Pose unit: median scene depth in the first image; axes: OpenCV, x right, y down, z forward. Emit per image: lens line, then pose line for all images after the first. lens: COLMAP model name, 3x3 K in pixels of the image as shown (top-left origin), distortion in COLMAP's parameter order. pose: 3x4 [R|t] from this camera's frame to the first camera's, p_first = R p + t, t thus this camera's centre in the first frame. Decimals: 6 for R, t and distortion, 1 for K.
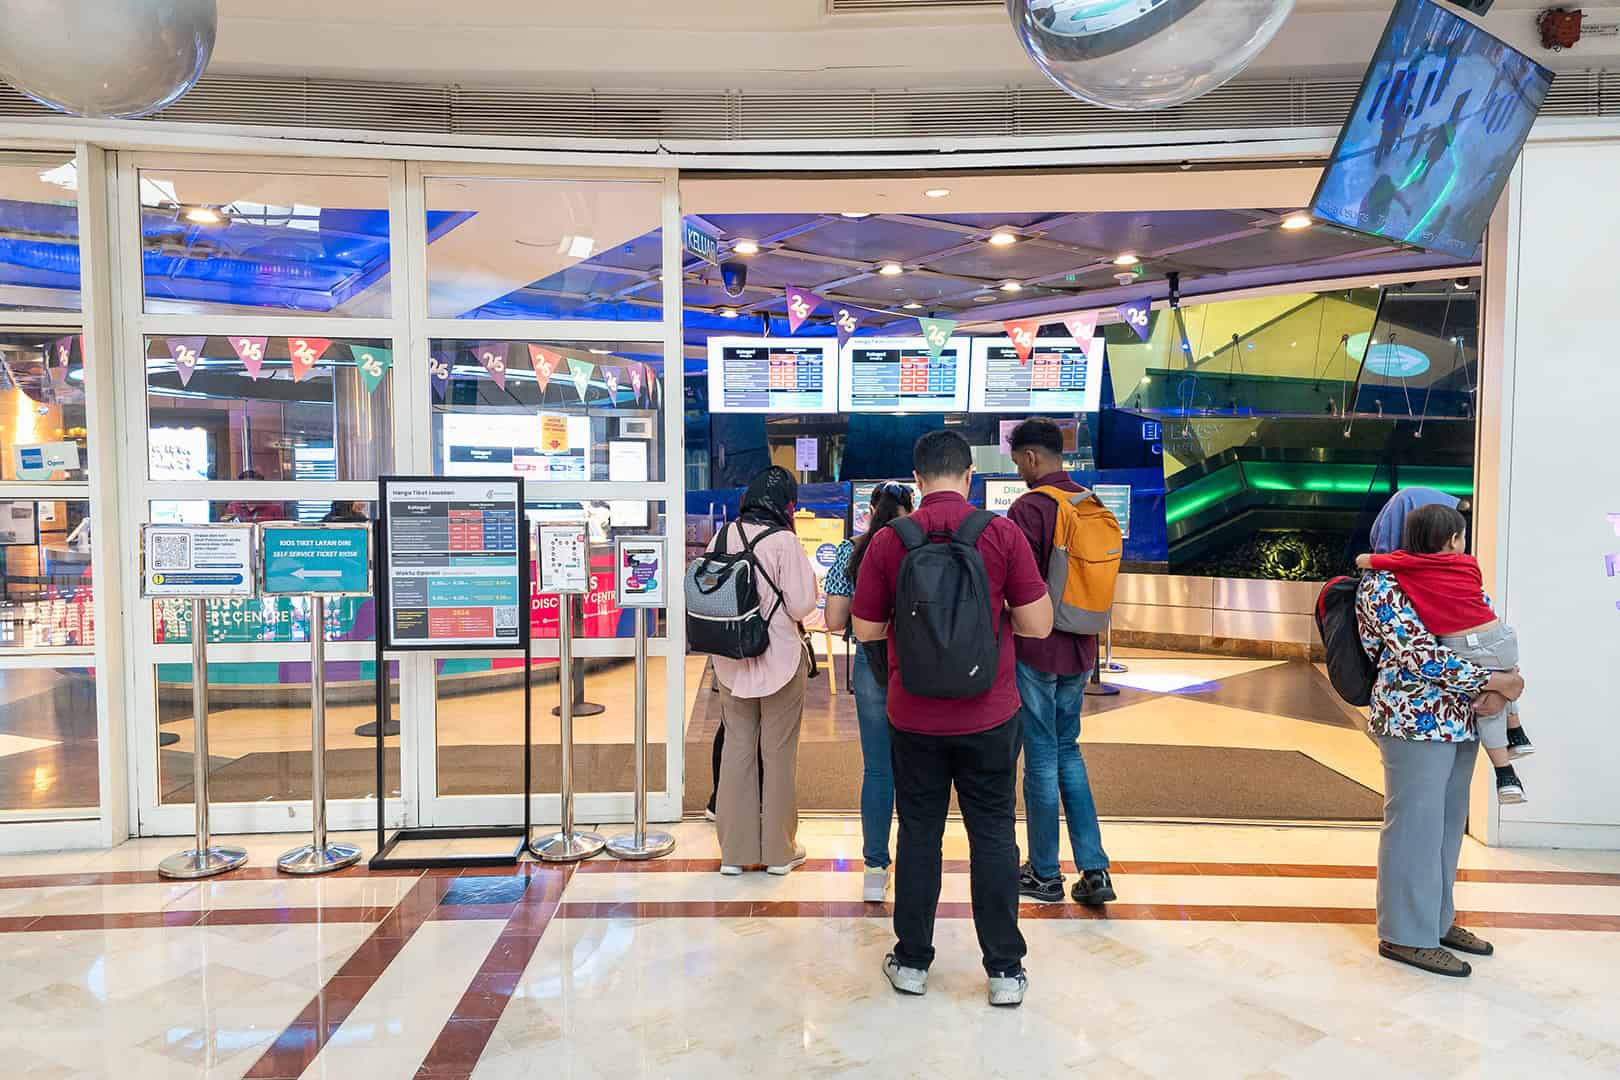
lens RADIAL K [[1095.2, 0, 808.1], [0, 1095.2, 567.1], [0, 0, 1]] dist [0.071792, -0.078191]
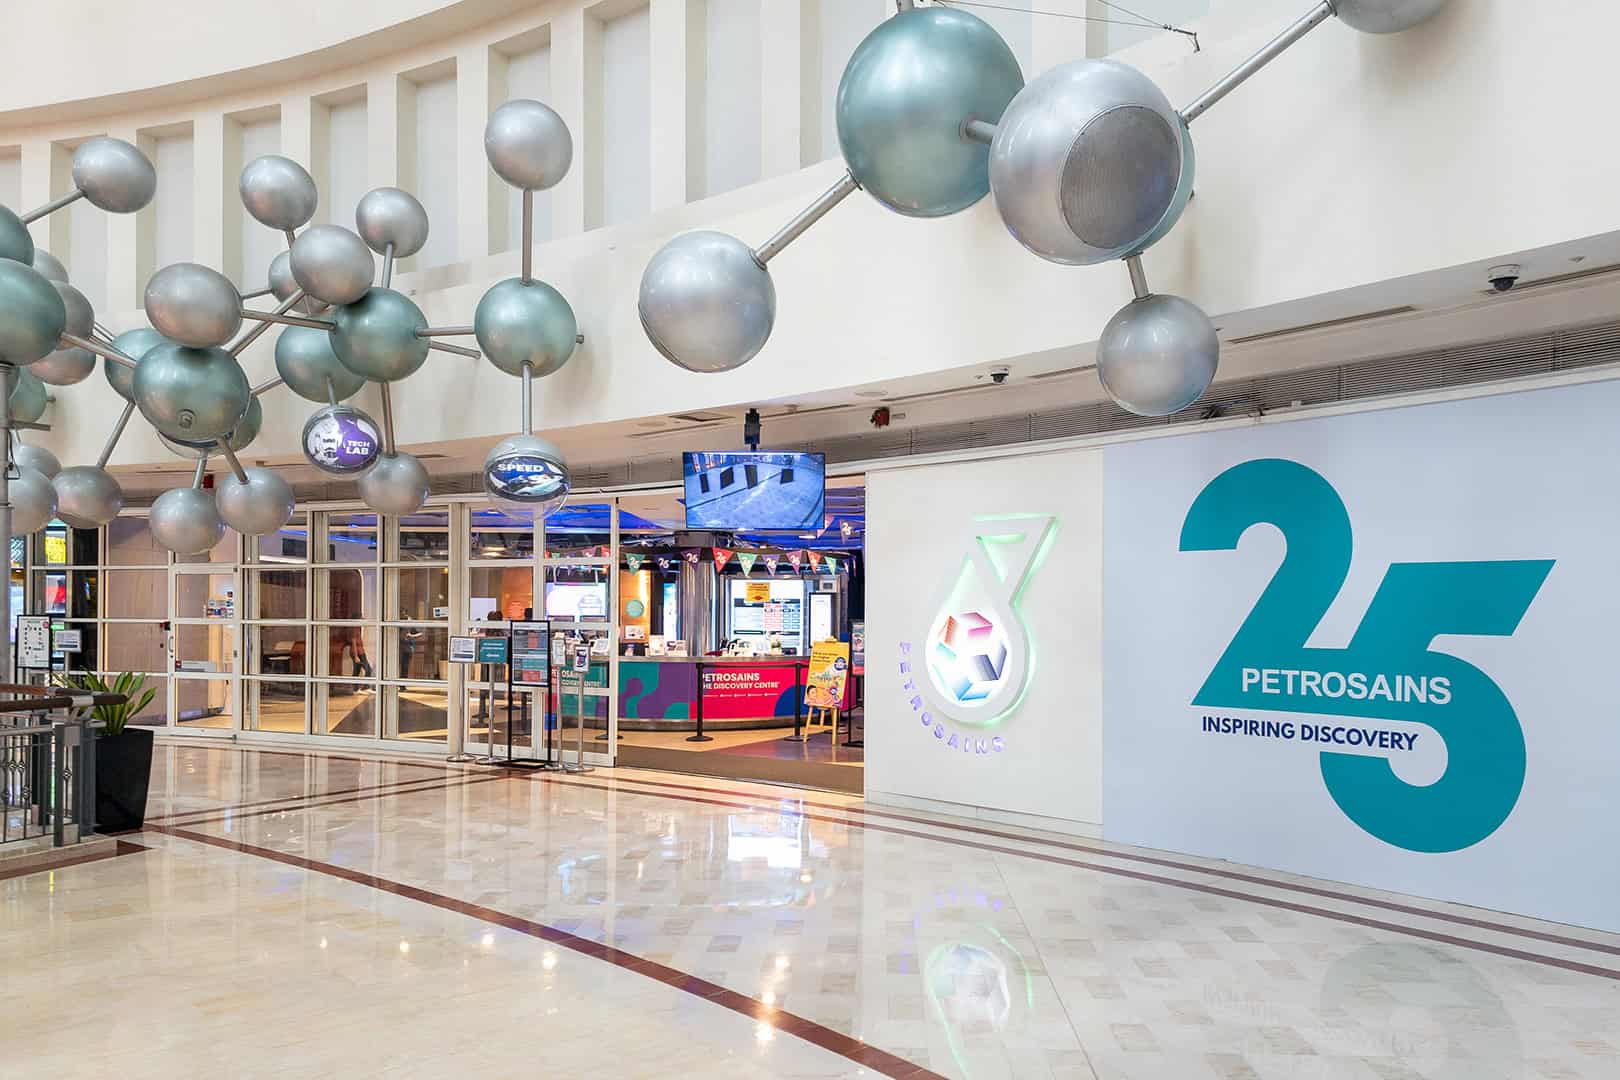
lens RADIAL K [[1095.2, 0, 808.1], [0, 1095.2, 567.1], [0, 0, 1]] dist [0.071792, -0.078191]
pose [[0.825672, -0.016143, -0.563919, 1.546243], [-0.051869, 0.993184, -0.104376, 0.029387], [0.561761, 0.115430, 0.819207, -0.698785]]
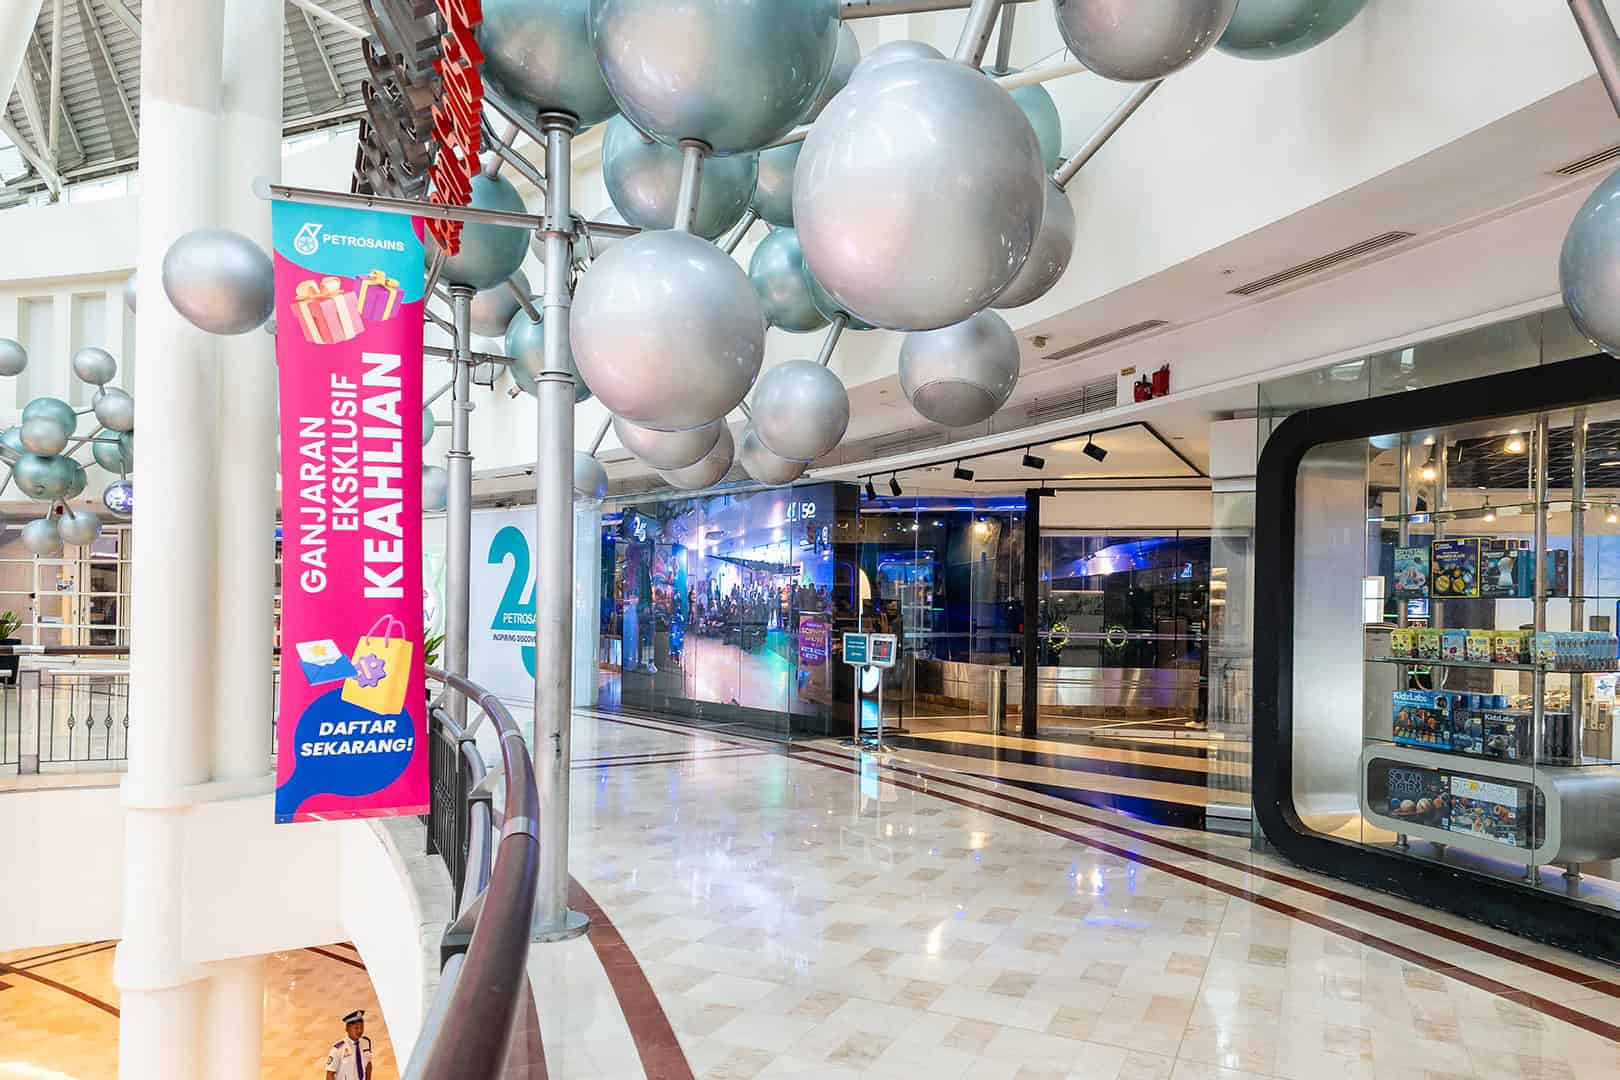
lens RADIAL K [[1095.2, 0, 808.1], [0, 1095.2, 567.1], [0, 0, 1]] dist [0.071792, -0.078191]
pose [[0.865843, 0.000128, -0.500315, 3.819960], [-0.058743, 0.993109, -0.101406, 0.134024], [0.496855, 0.117192, 0.859884, -1.725573]]
